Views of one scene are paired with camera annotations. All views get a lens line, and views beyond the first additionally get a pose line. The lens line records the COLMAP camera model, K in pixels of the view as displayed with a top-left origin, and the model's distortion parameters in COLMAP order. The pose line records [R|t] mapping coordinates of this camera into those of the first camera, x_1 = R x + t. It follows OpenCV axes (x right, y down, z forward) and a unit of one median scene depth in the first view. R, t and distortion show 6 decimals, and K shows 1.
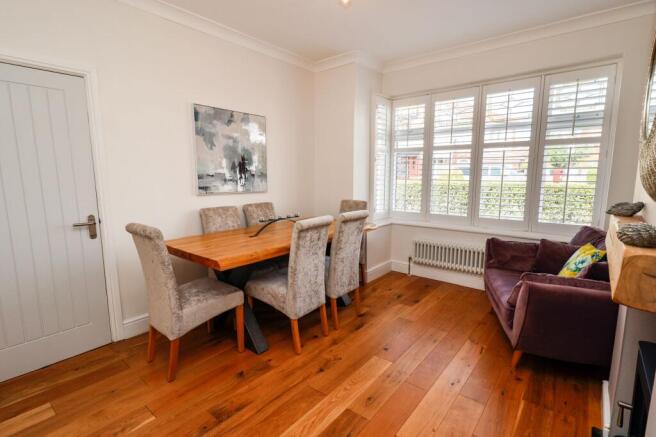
lens RADIAL K [[310.4, 0, 330.0], [0, 310.4, 216.0], [0, 0, 1]] dist [-0.000752, 0.000338]
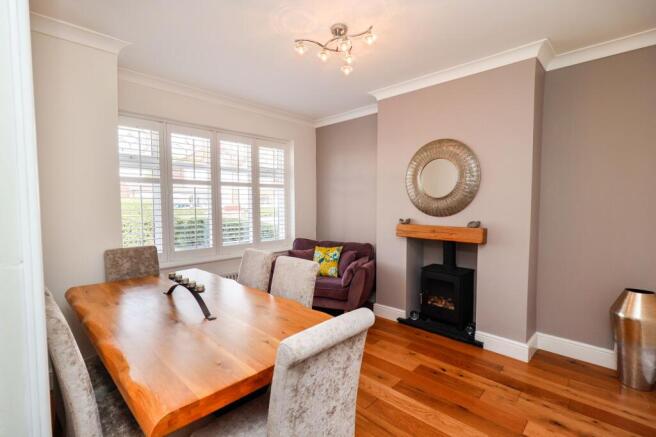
lens RADIAL K [[310.4, 0, 327.5], [0, 310.4, 215.6], [0, 0, 1]] dist [-0.000752, 0.000338]
pose [[0.086143, -0.031800, 0.995775, -0.618436], [0.144453, 0.989327, 0.019097, -0.075332], [-0.985755, 0.142198, 0.089817, 0.529677]]
